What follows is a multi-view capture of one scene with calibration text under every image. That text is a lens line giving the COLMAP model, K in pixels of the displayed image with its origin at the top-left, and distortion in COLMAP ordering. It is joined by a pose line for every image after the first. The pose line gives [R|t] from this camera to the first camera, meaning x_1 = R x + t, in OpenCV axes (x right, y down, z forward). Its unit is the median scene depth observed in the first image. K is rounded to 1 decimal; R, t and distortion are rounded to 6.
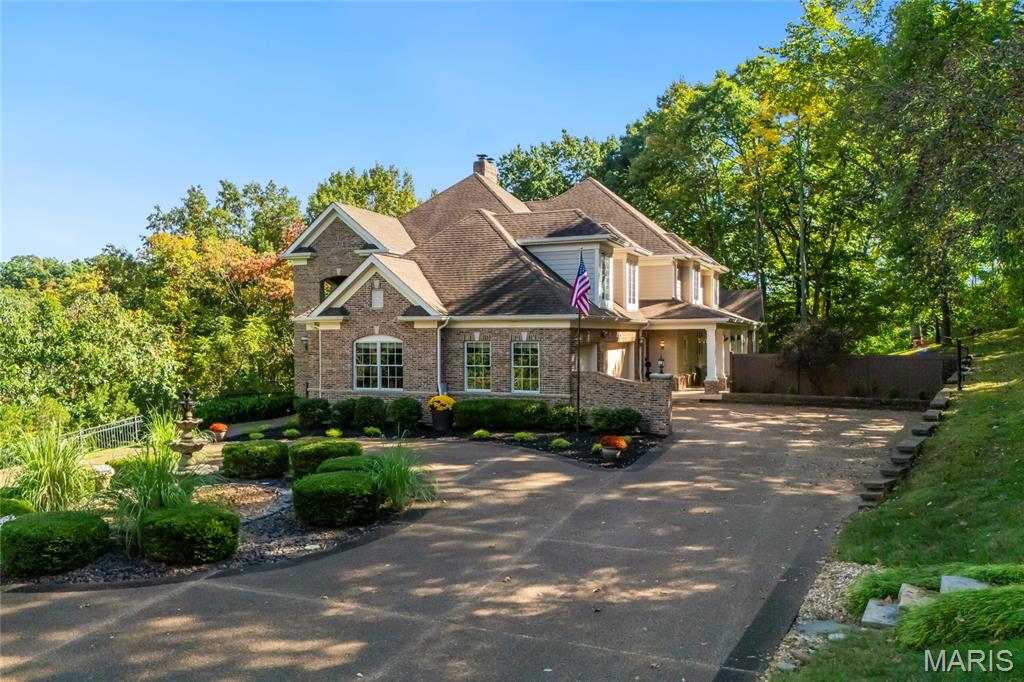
lens RADIAL K [[740.1, 0, 512.0], [0, 740.1, 341.0], [0, 0, 1]] dist [0.010687, 0.000557]
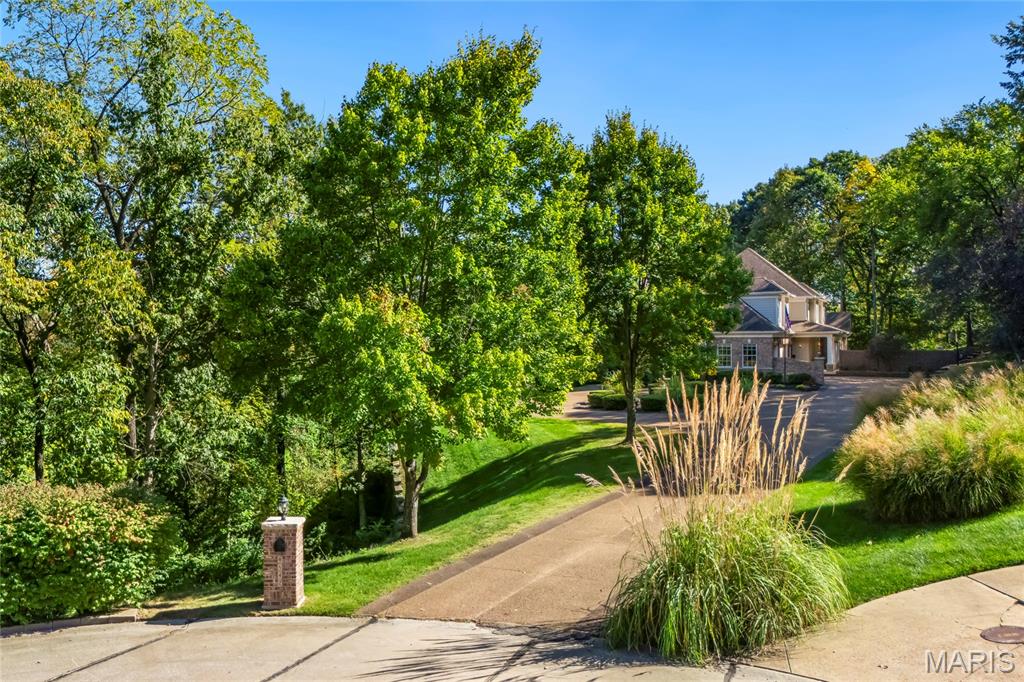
lens RADIAL K [[740.1, 0, 512.0], [0, 740.1, 341.0], [0, 0, 1]] dist [0.010687, 0.000557]
pose [[0.997985, -0.006927, -0.063068, -0.420045], [0.006362, 0.999938, -0.009153, 0.006361], [0.063127, 0.008733, 0.997967, -0.934993]]
